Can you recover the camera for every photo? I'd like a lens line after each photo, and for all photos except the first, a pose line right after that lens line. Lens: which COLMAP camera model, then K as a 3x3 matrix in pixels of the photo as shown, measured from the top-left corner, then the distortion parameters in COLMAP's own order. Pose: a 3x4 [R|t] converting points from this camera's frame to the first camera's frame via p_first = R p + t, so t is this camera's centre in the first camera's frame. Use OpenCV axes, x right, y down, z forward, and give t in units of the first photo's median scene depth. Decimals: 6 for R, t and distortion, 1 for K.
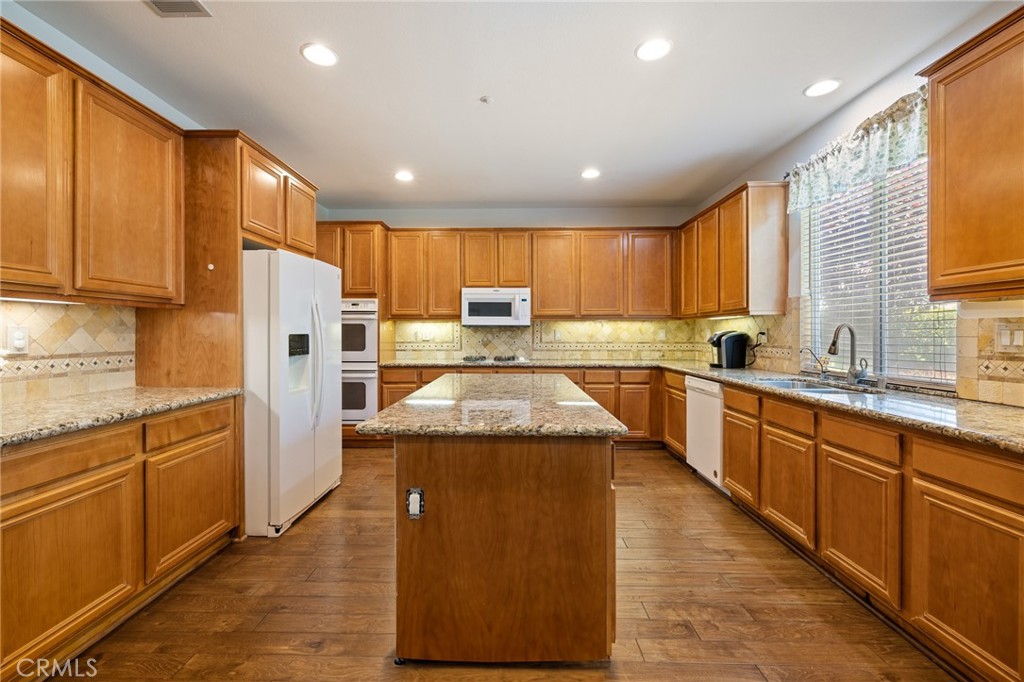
lens RADIAL K [[433.6, 0, 503.6], [0, 433.6, 336.0], [0, 0, 1]] dist [0.002921, -0.001238]
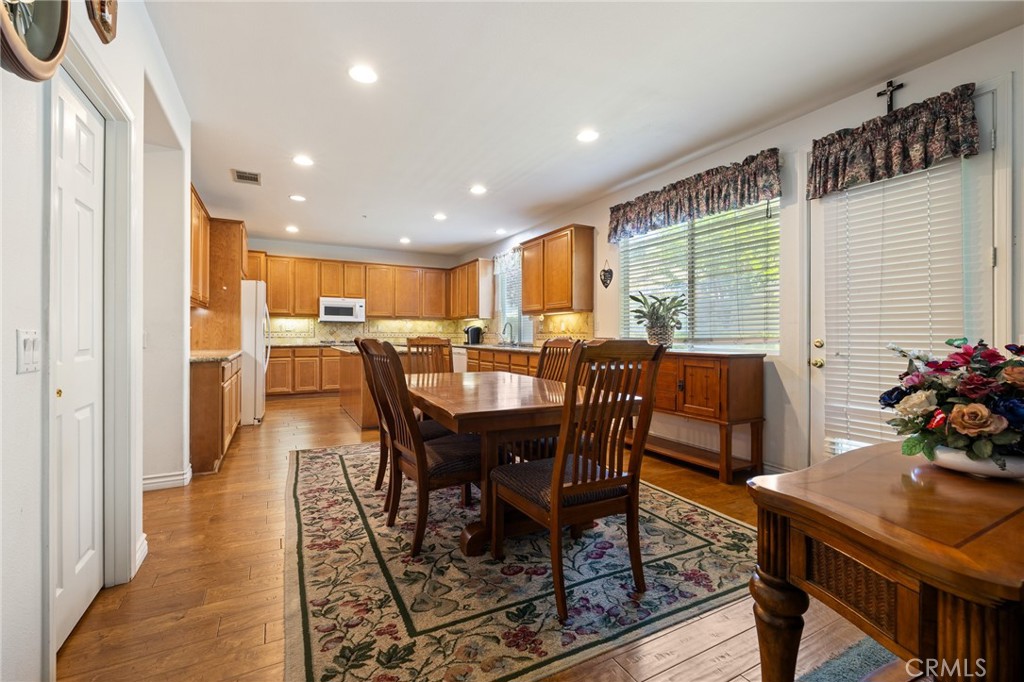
lens RADIAL K [[433.6, 0, 505.8], [0, 433.6, 331.5], [0, 0, 1]] dist [0.002921, -0.001238]
pose [[0.874544, 0.006664, 0.484901, -0.461668], [-0.001473, 0.999937, -0.011085, 0.051869], [-0.484944, 0.008980, 0.874499, -1.198803]]
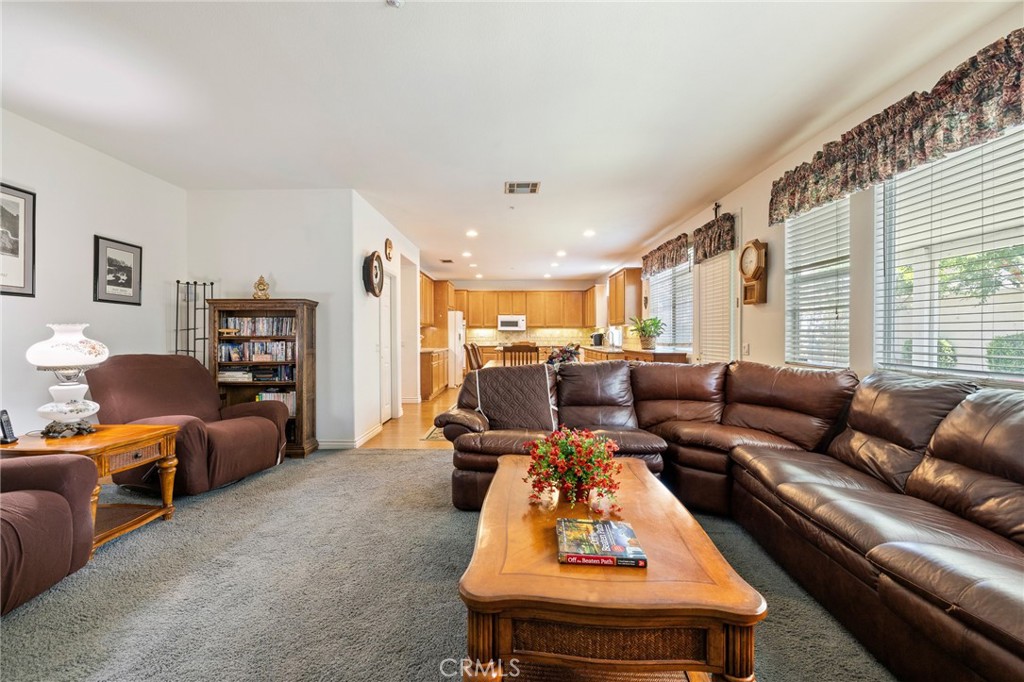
lens RADIAL K [[433.6, 0, 503.3], [0, 433.6, 338.8], [0, 0, 1]] dist [0.002921, -0.001238]
pose [[0.999985, -0.000228, -0.005548, -0.088462], [0.000246, 0.999995, 0.003279, 0.025895], [0.005547, -0.003280, 0.999979, -2.541657]]
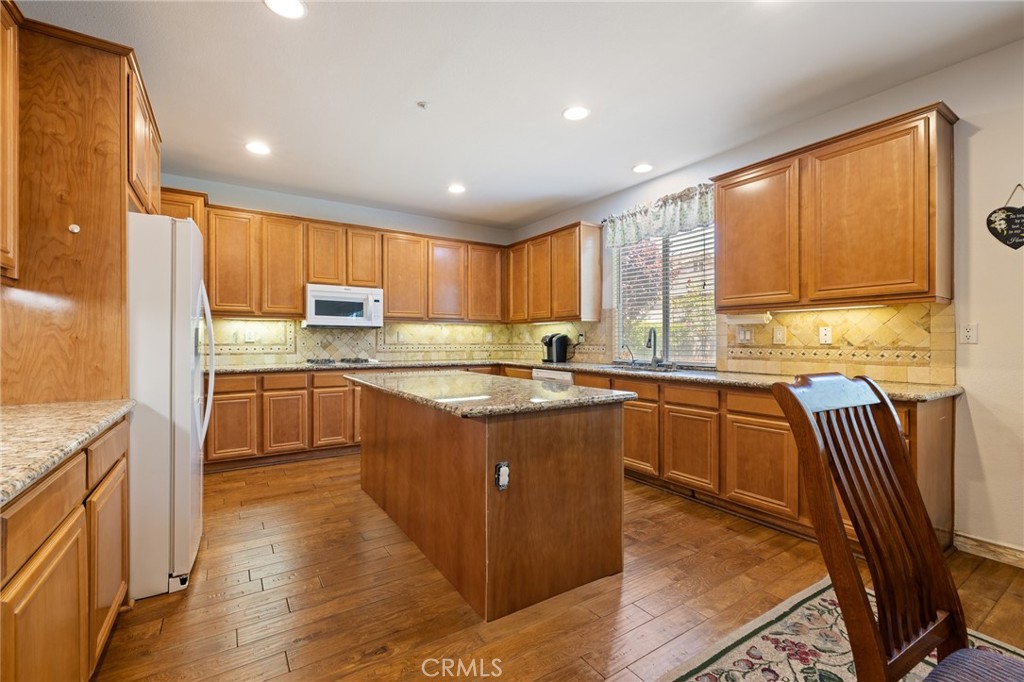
lens RADIAL K [[433.6, 0, 508.9], [0, 433.6, 340.9], [0, 0, 1]] dist [0.002921, -0.001238]
pose [[0.826798, 0.001119, 0.562498, -0.440891], [0.001510, 0.999990, -0.004209, 0.022230], [-0.562497, 0.004330, 0.826788, 0.032043]]
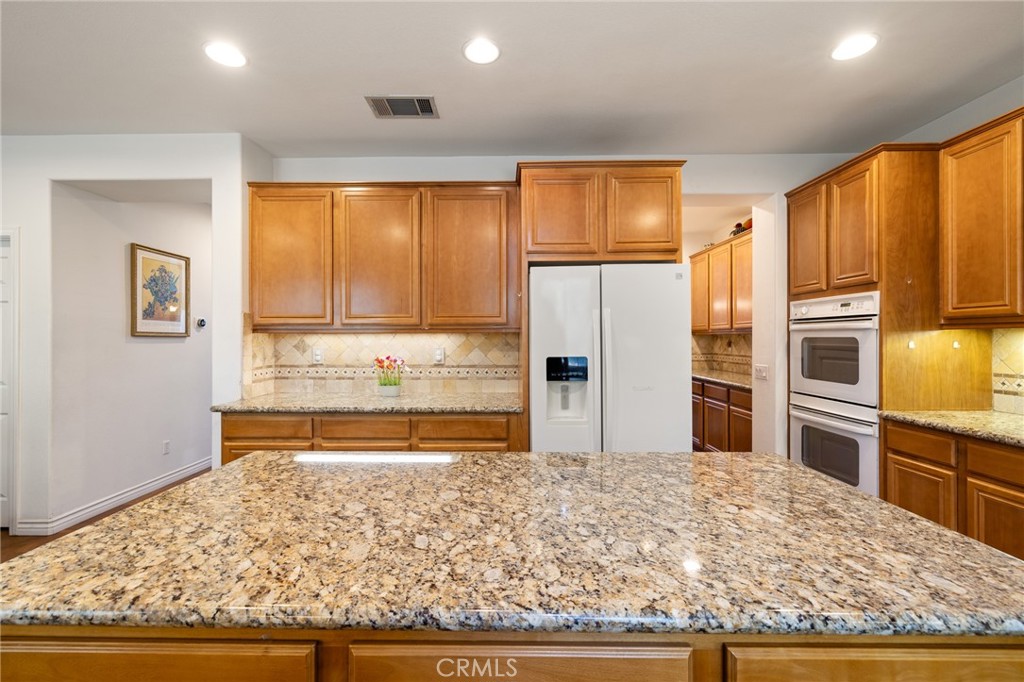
lens RADIAL K [[433.6, 0, 522.9], [0, 433.6, 338.5], [0, 0, 1]] dist [0.002921, -0.001238]
pose [[0.008680, 0.000760, -0.999962, 0.396039], [-0.004272, 0.999991, 0.000723, -0.040992], [0.999953, 0.004266, 0.008683, 0.897197]]
